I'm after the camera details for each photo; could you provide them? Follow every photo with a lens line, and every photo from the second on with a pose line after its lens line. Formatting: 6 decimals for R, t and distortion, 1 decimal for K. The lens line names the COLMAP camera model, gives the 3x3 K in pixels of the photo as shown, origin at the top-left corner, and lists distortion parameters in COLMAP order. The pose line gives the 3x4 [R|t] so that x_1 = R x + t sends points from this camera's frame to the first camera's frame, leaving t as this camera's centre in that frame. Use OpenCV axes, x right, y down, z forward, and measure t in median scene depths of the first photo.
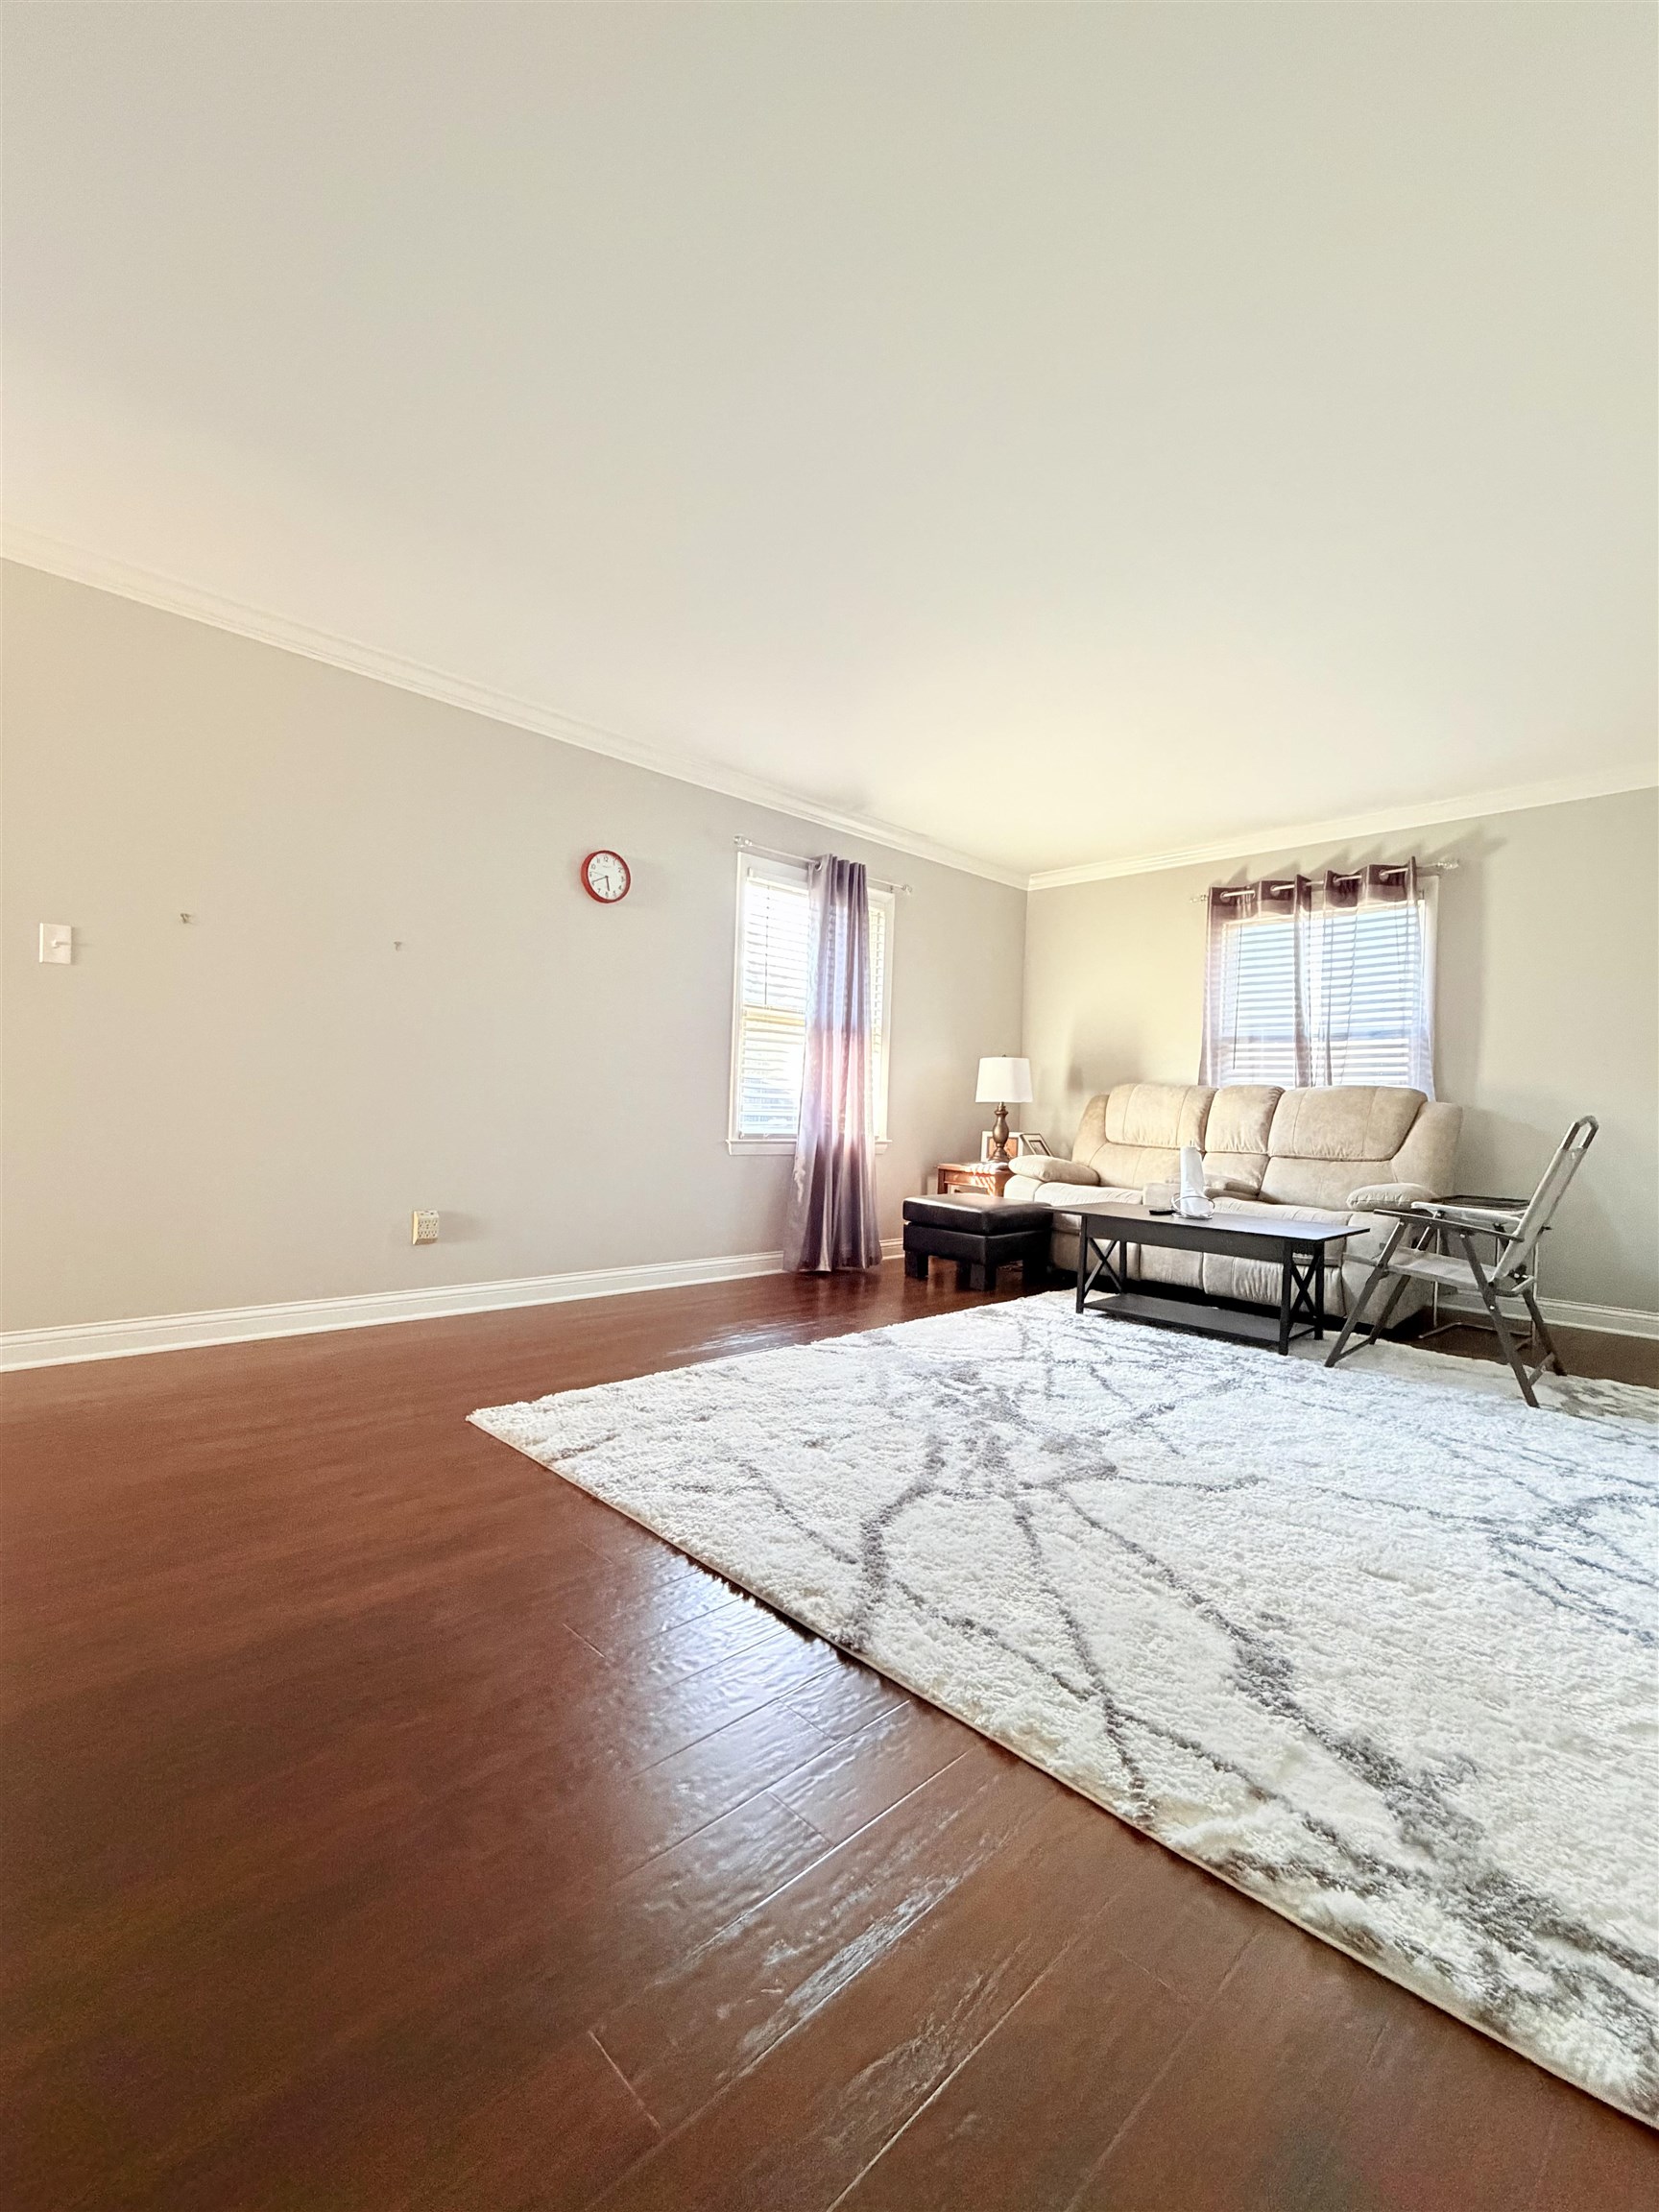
lens RADIAL K [[950.2, 0, 836.0], [0, 950.2, 1099.3], [0, 0, 1]] dist [-0.000683, -0.000101]
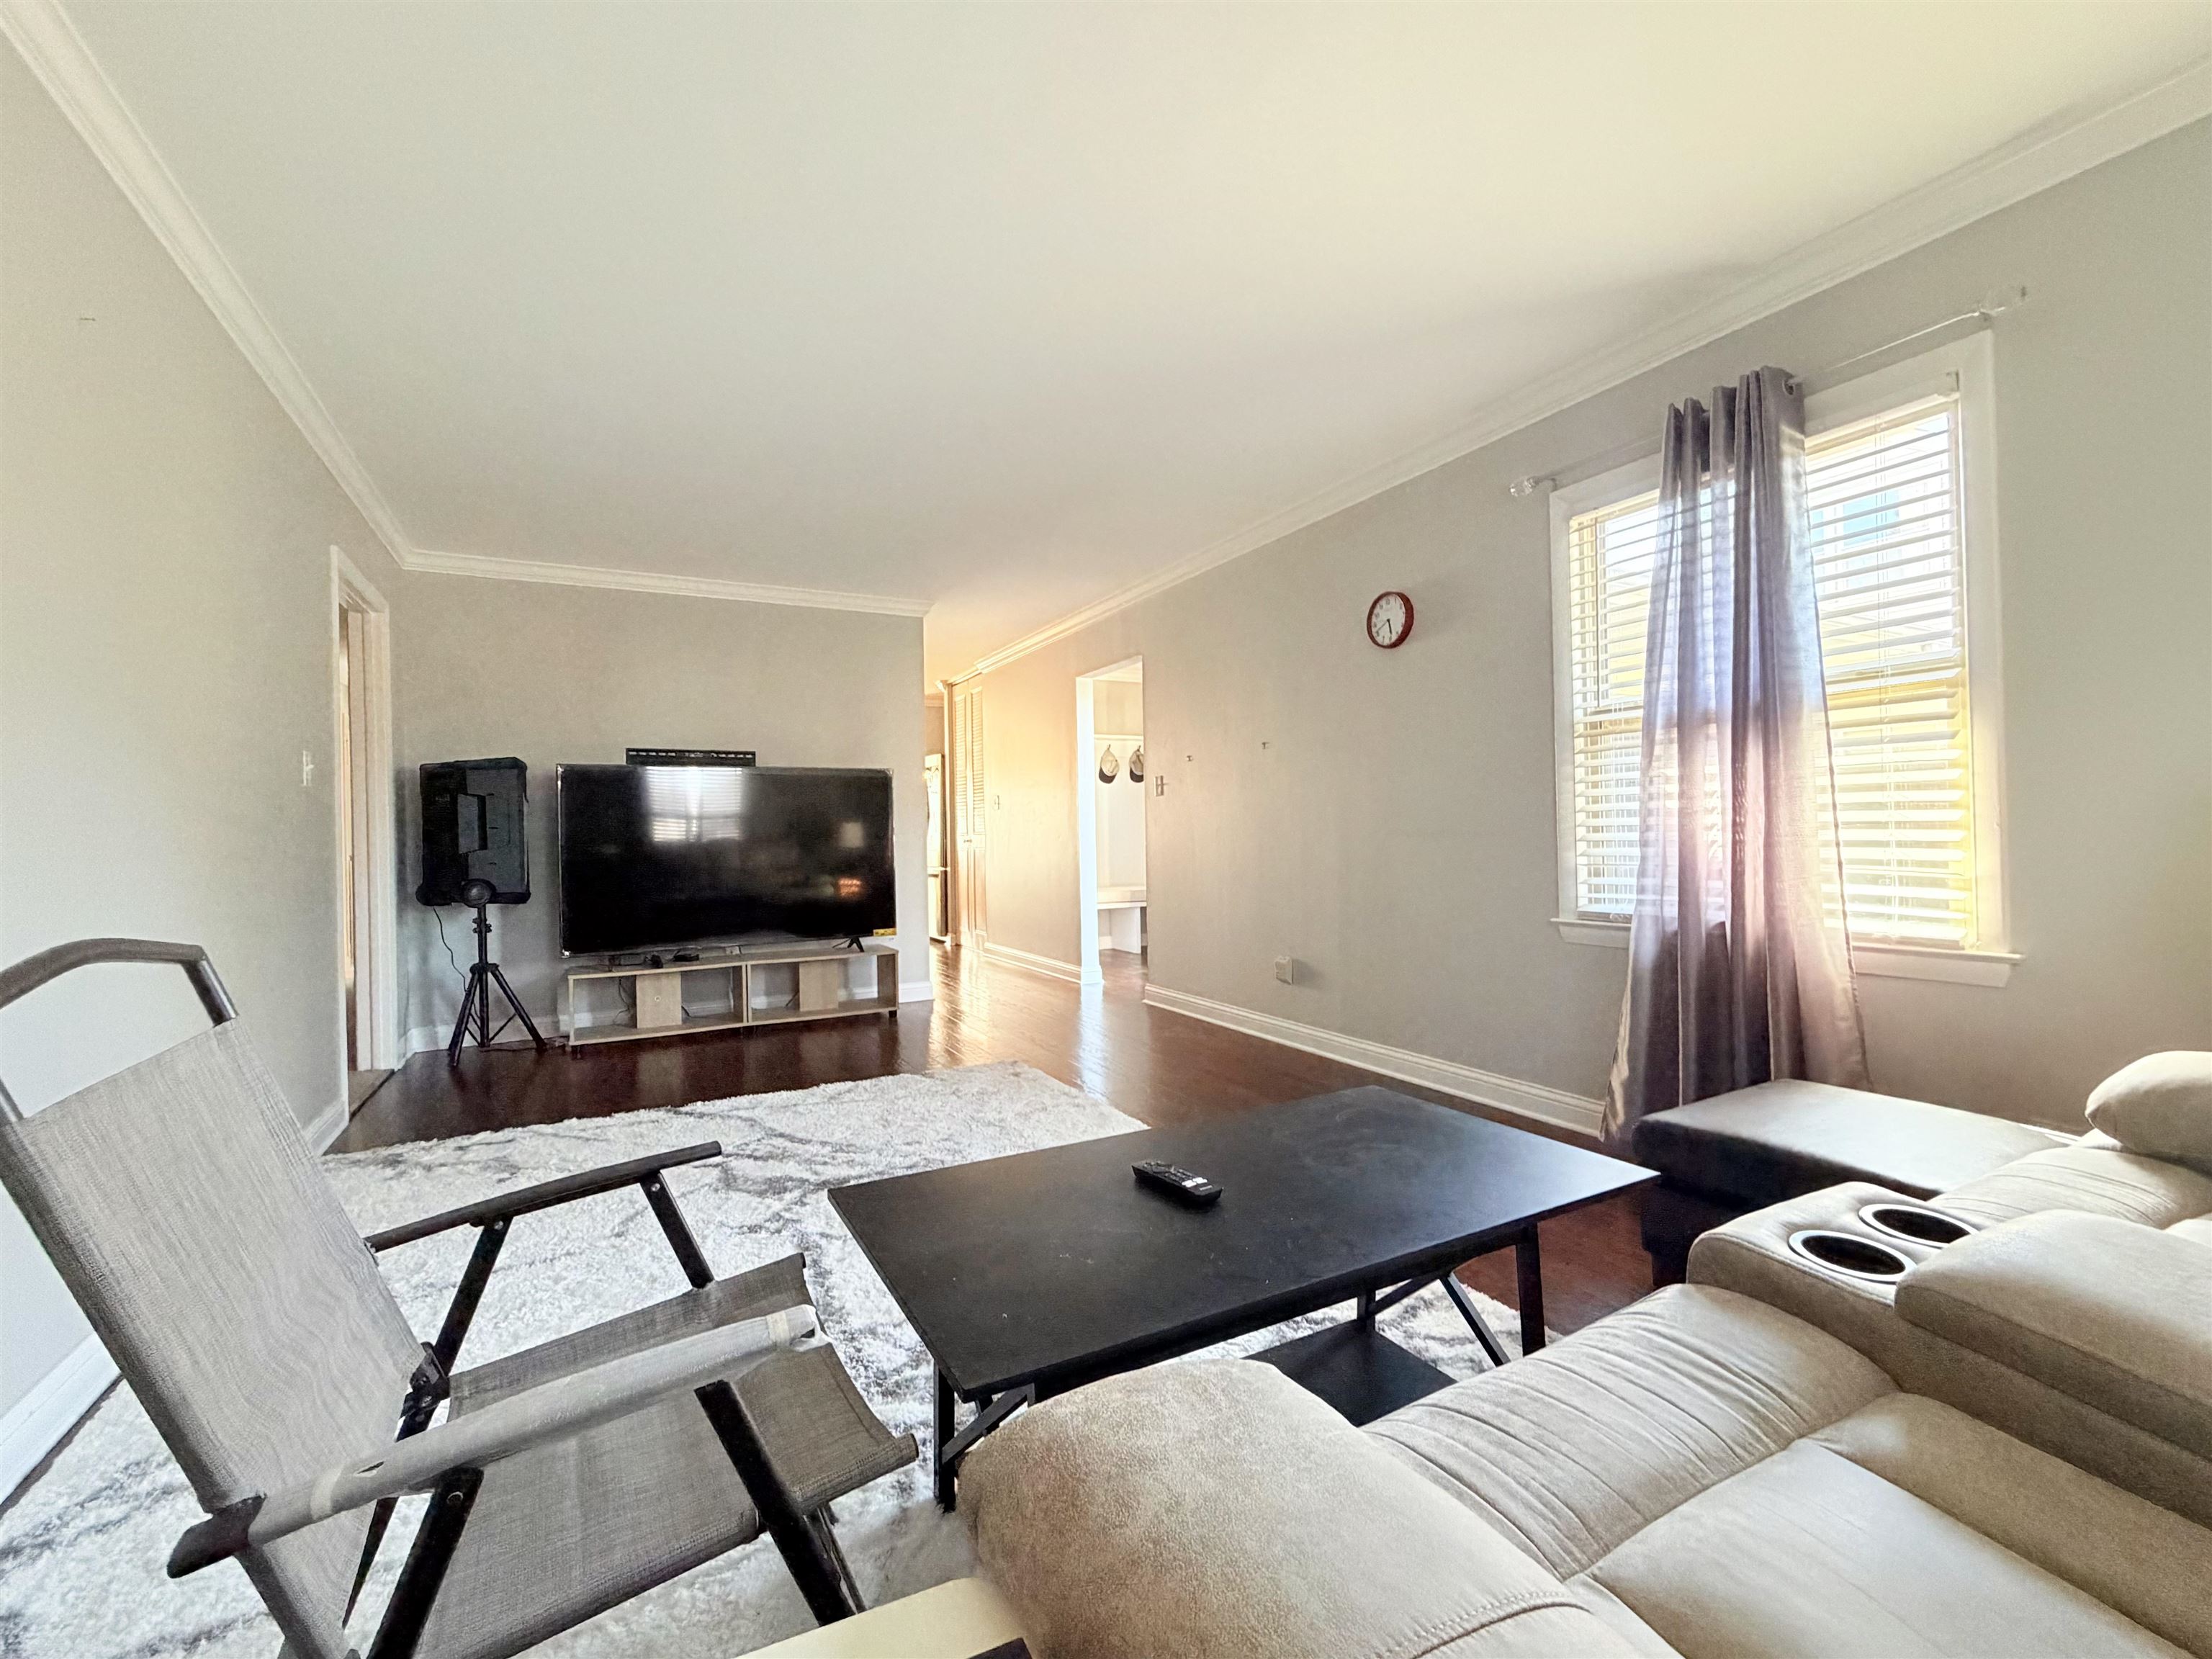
lens RADIAL K [[951.1, 0, 1109.7], [0, 951.1, 824.0], [0, 0, 1]] dist [0.001149, -0.000375]
pose [[-0.285833, -0.035242, -0.957631, 0.710526], [0.019237, 0.998911, -0.042503, -0.003108], [0.958086, -0.030571, -0.284844, 0.993621]]
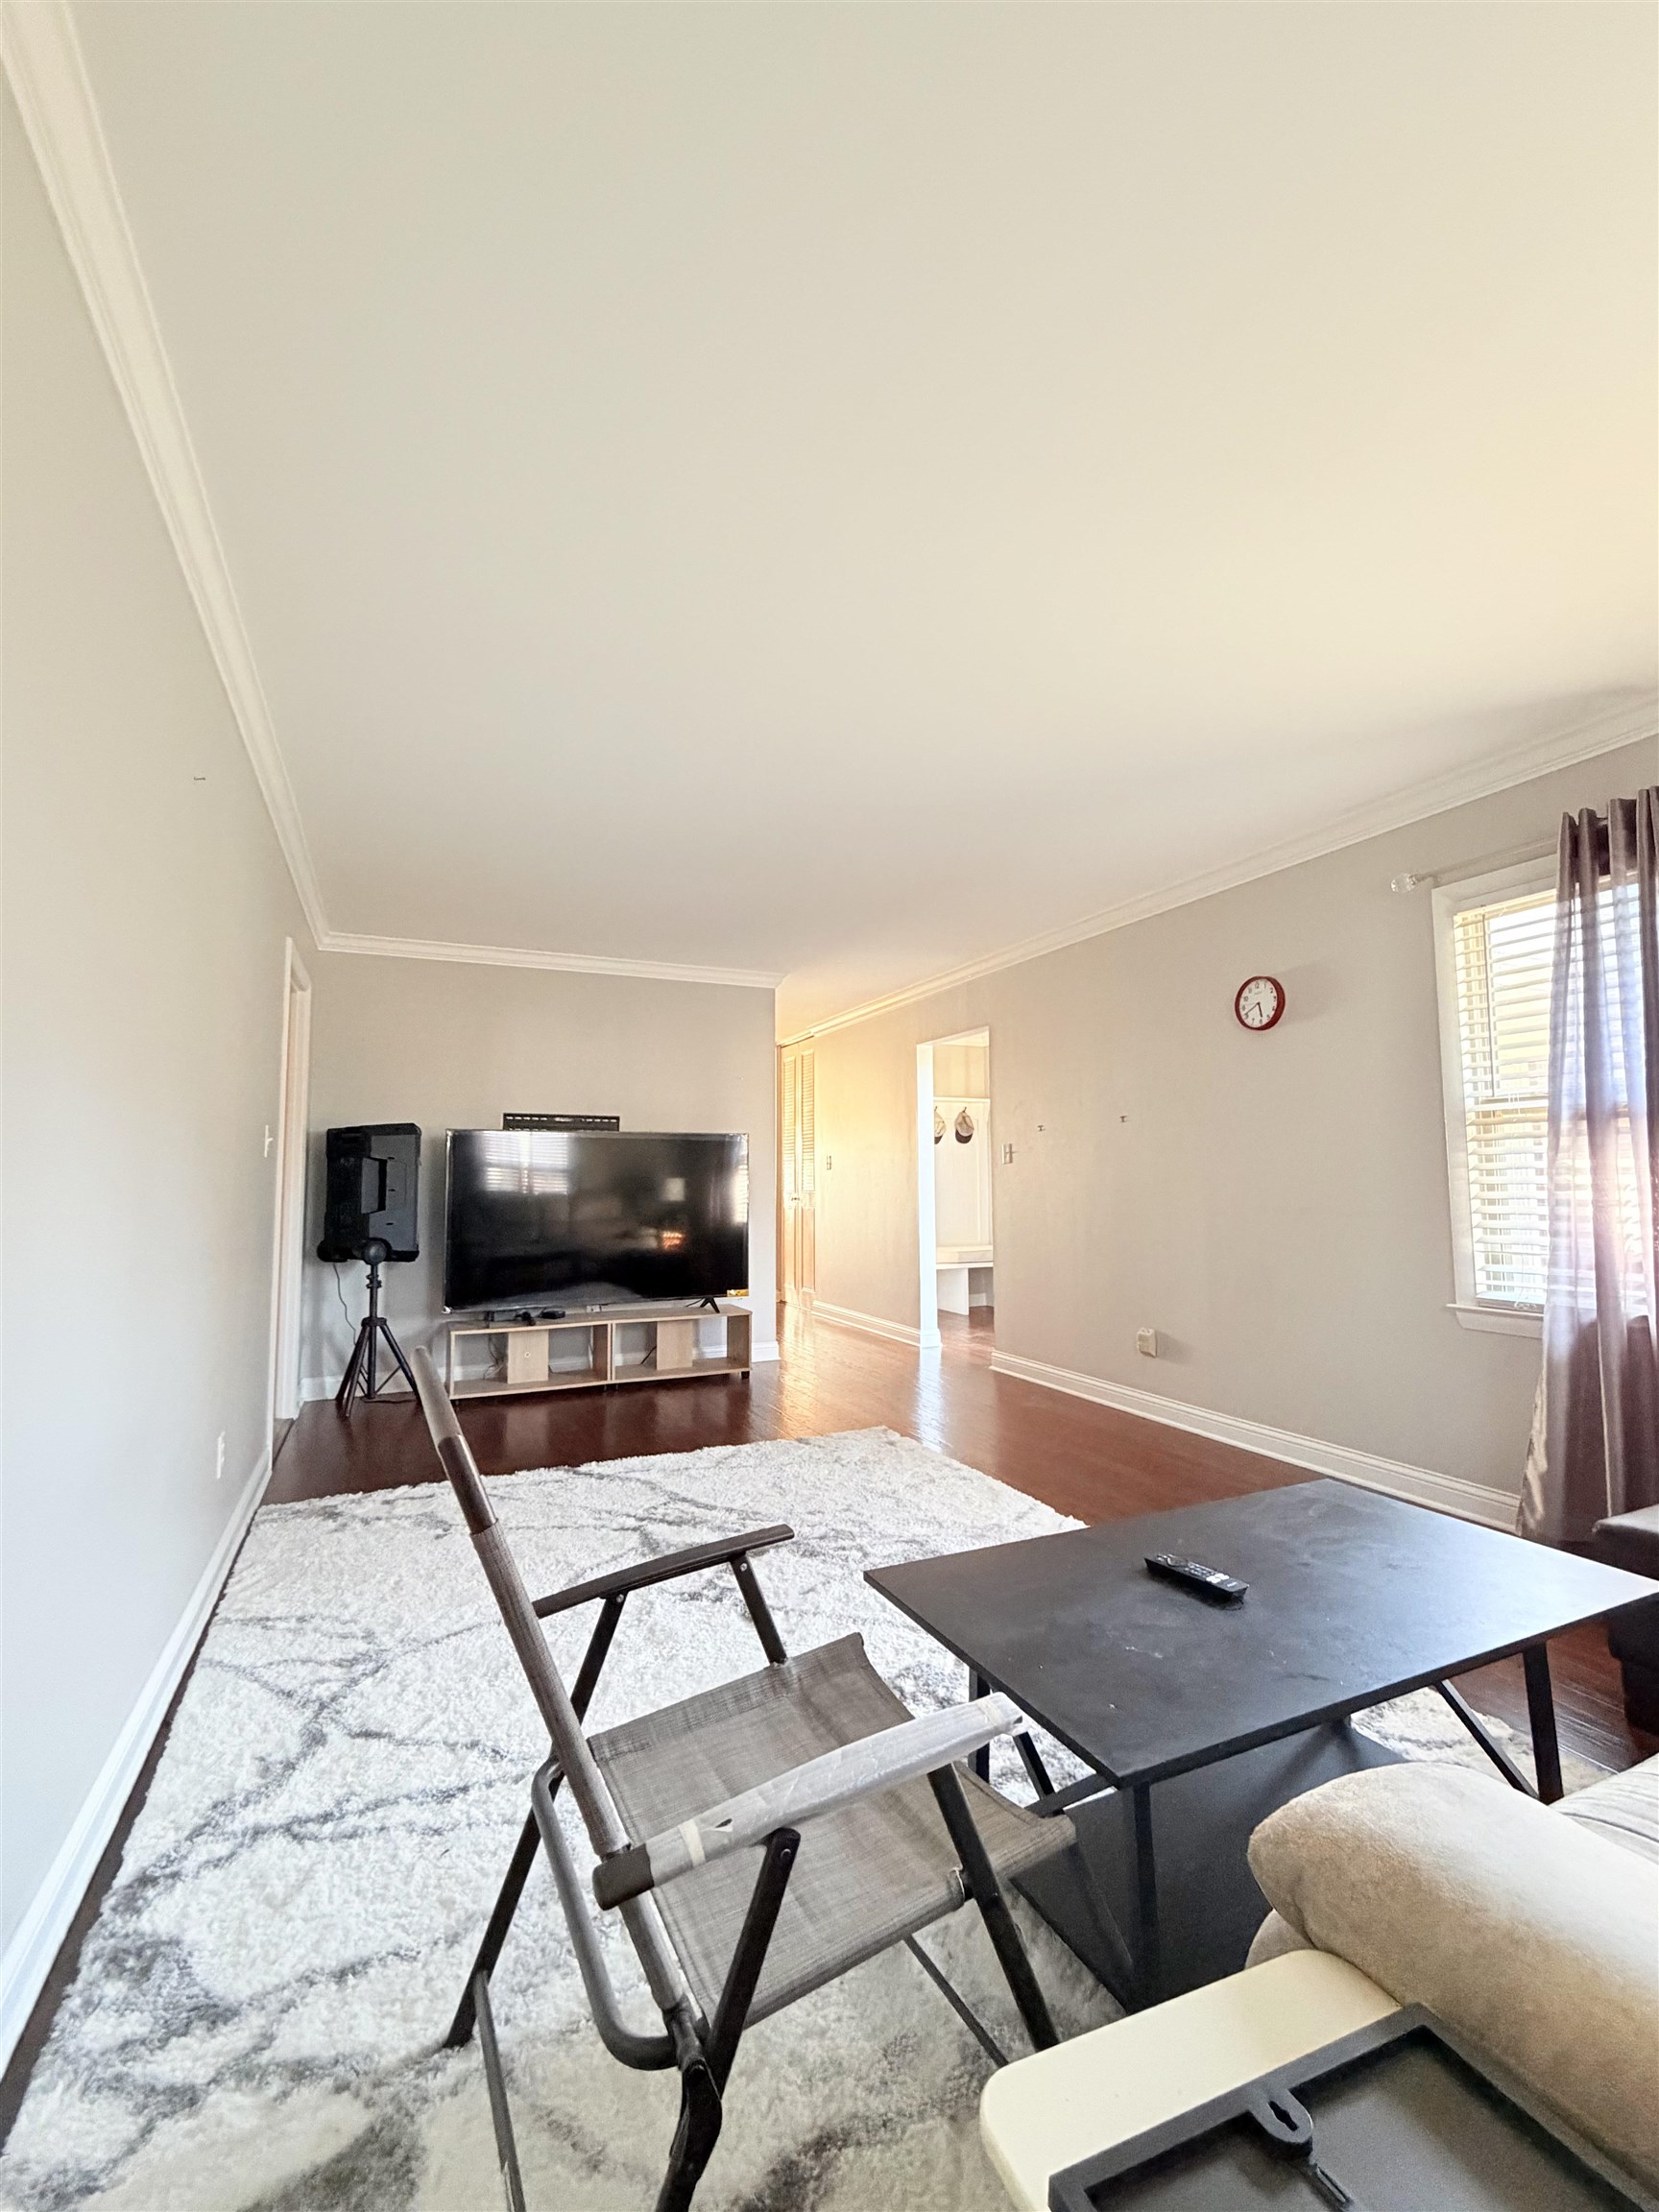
lens RADIAL K [[950.2, 0, 836.0], [0, 950.2, 1099.3], [0, 0, 1]] dist [-0.000683, -0.000101]
pose [[-0.342101, -0.110968, -0.933088, 0.777997], [0.003511, 0.992845, -0.119362, -0.027273], [0.939656, -0.044110, -0.339264, 0.917307]]
